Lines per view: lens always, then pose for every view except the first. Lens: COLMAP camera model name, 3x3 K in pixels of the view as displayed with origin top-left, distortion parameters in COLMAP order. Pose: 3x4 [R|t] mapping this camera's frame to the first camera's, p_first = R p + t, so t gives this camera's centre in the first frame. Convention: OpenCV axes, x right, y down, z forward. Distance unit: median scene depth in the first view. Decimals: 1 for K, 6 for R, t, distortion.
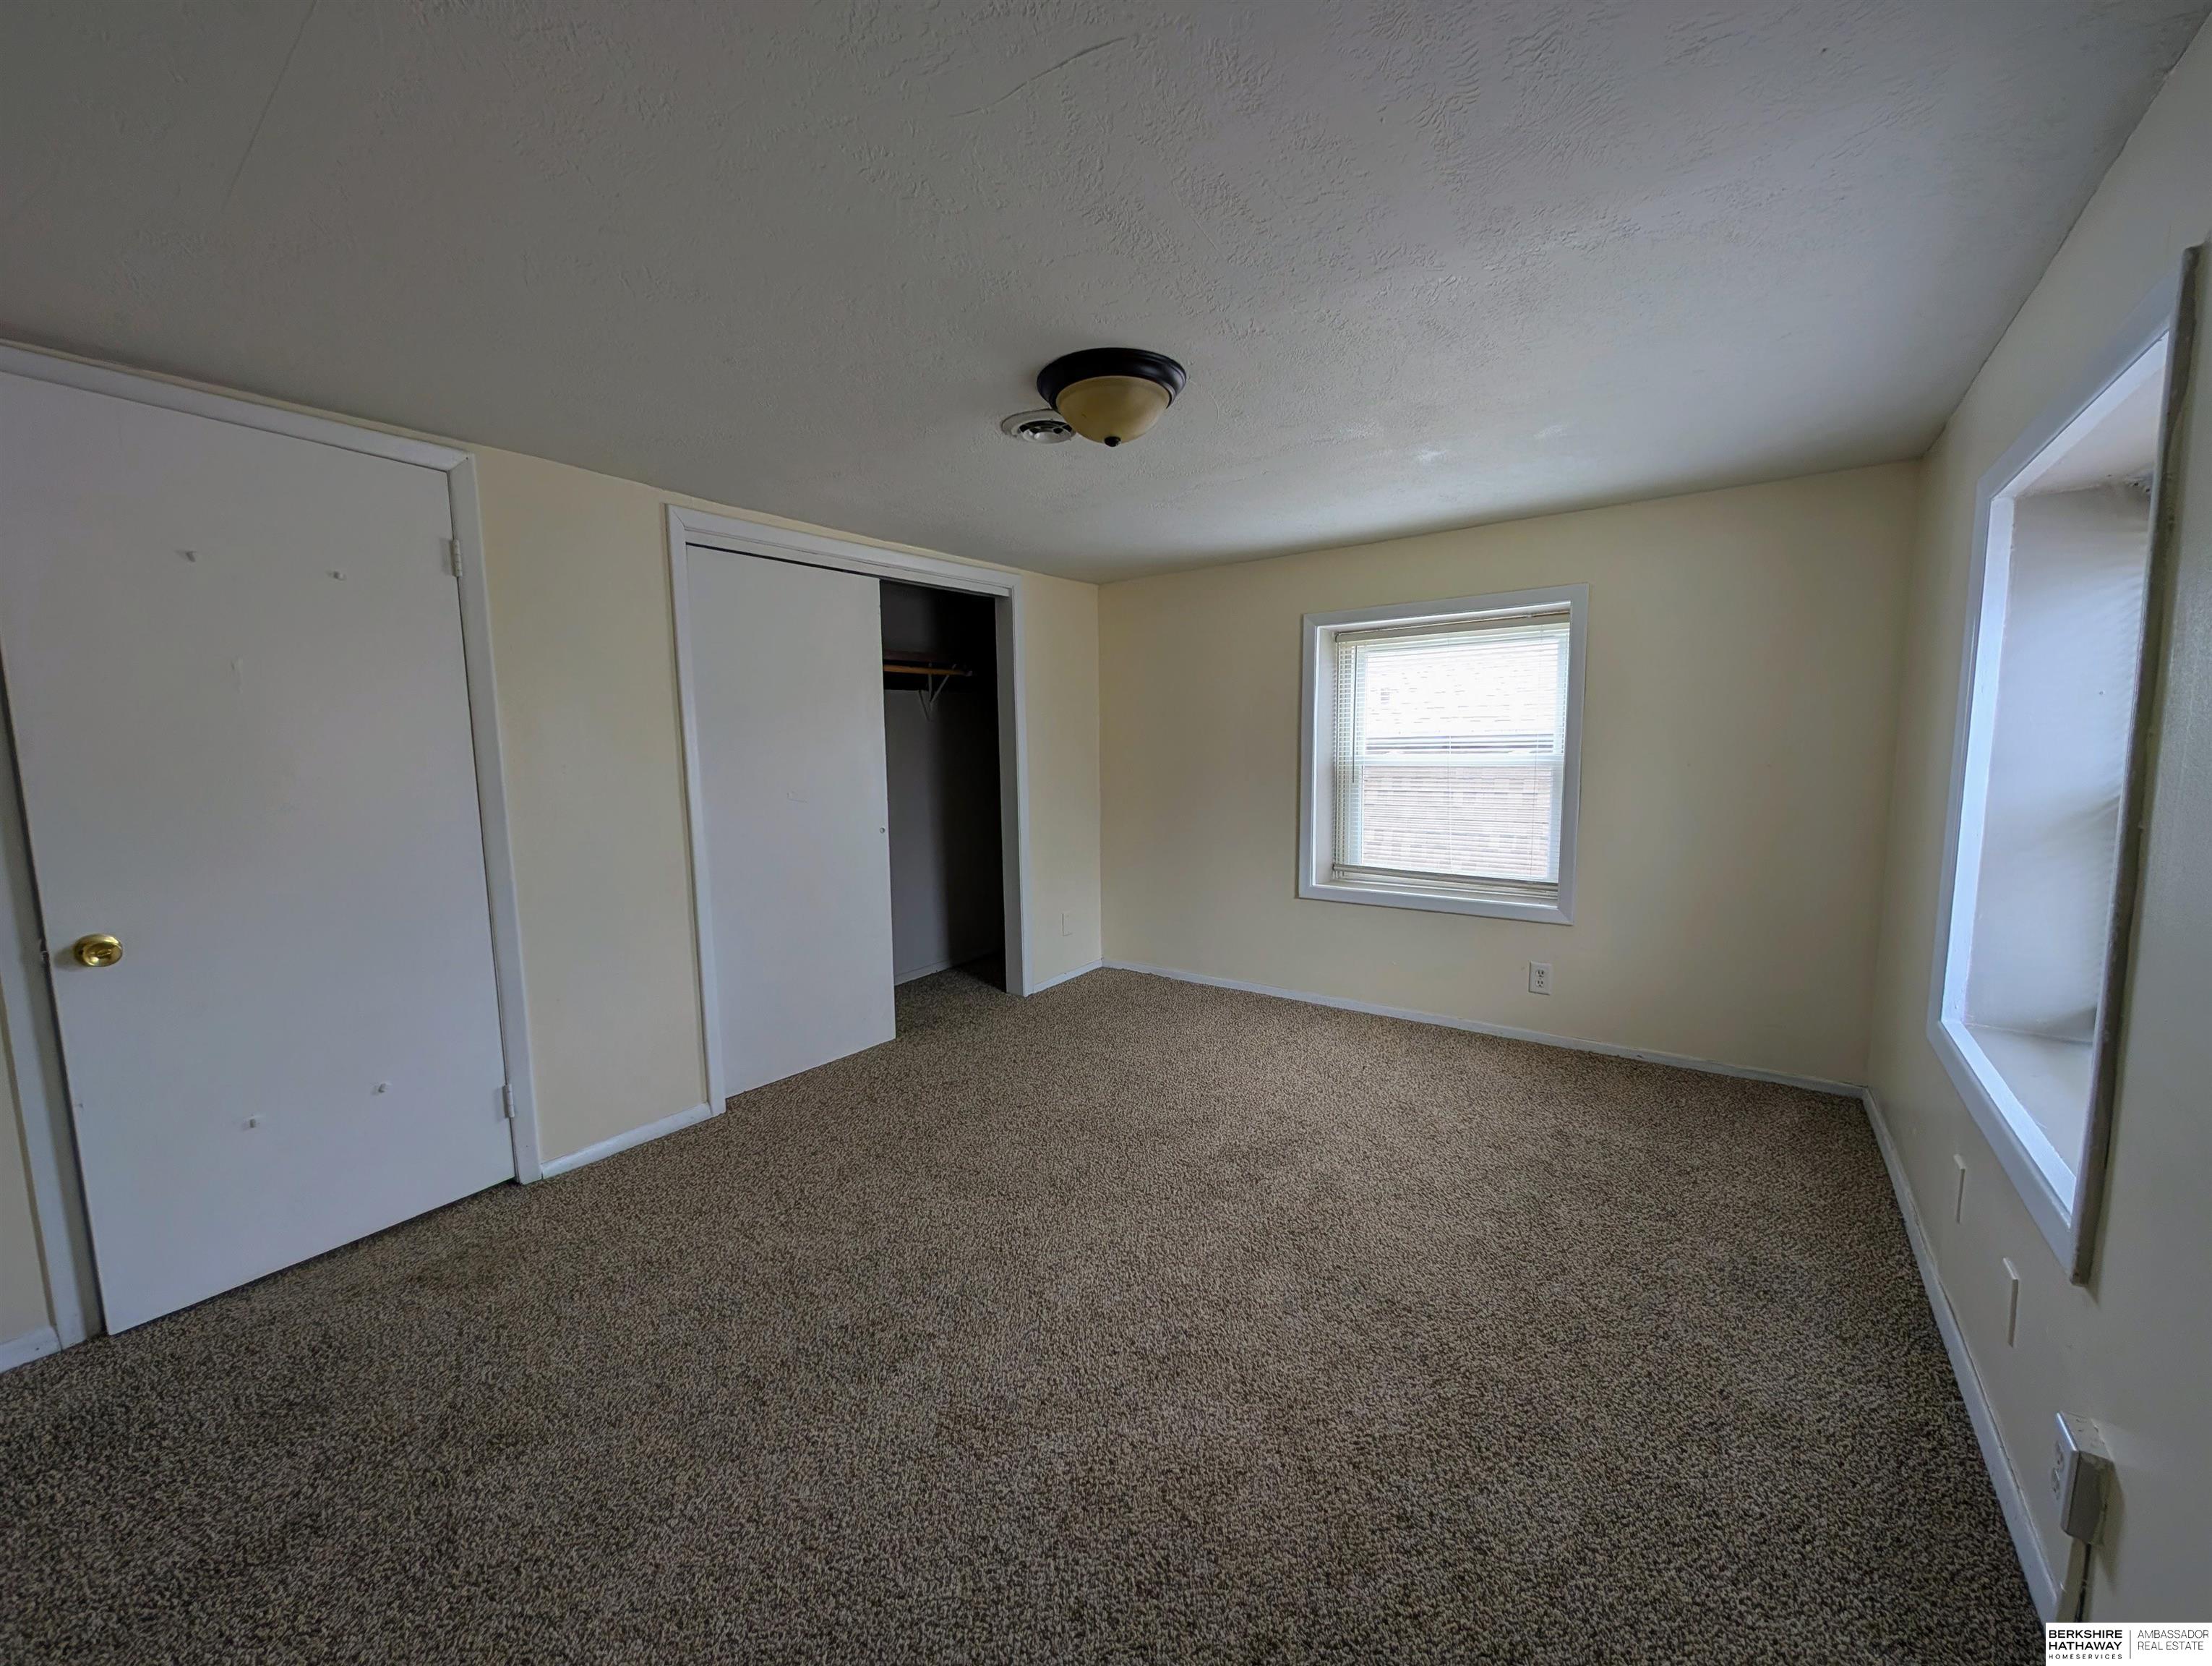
lens RADIAL K [[836.4, 0, 1096.7], [0, 836.4, 844.2], [0, 0, 1]] dist [0.000015, 0.000080]
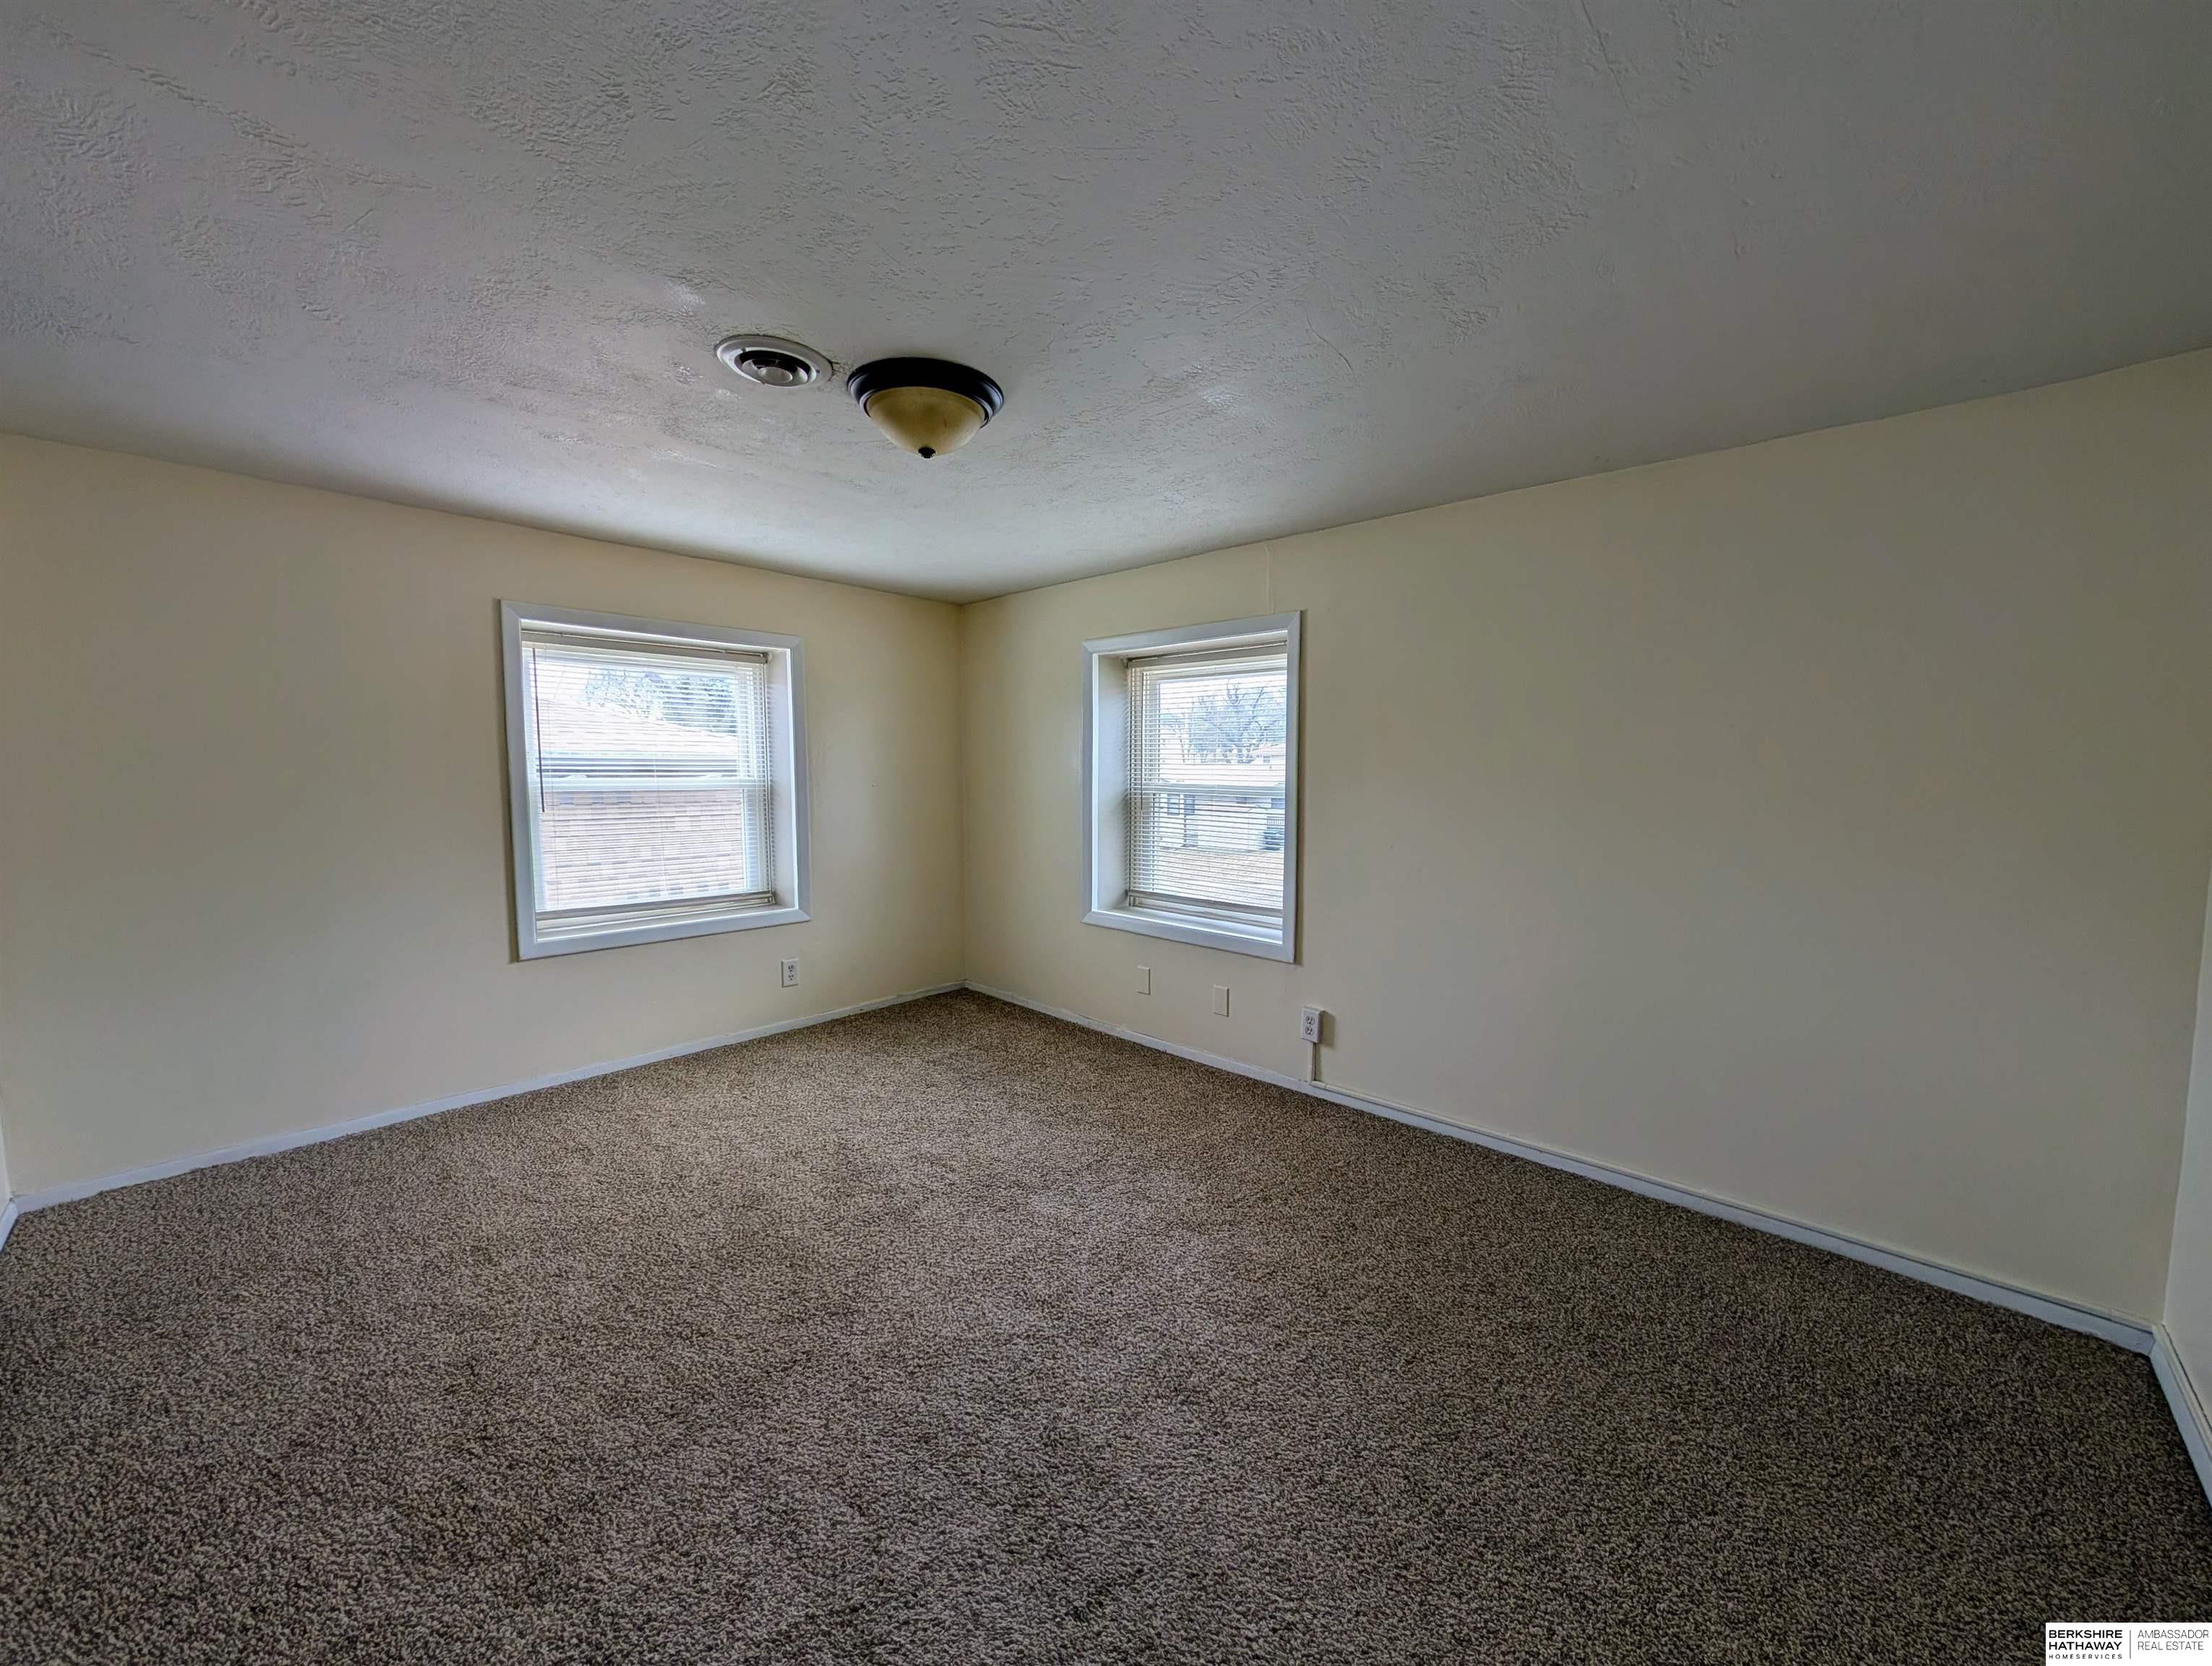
lens RADIAL K [[844.5, 0, 1112.9], [0, 844.5, 840.8], [0, 0, 1]] dist [-0.001142, 0.000302]
pose [[0.102095, -0.069391, 0.992351, -0.564508], [0.110437, 0.992188, 0.058017, -0.037567], [-0.988625, 0.103669, 0.108961, 0.421328]]
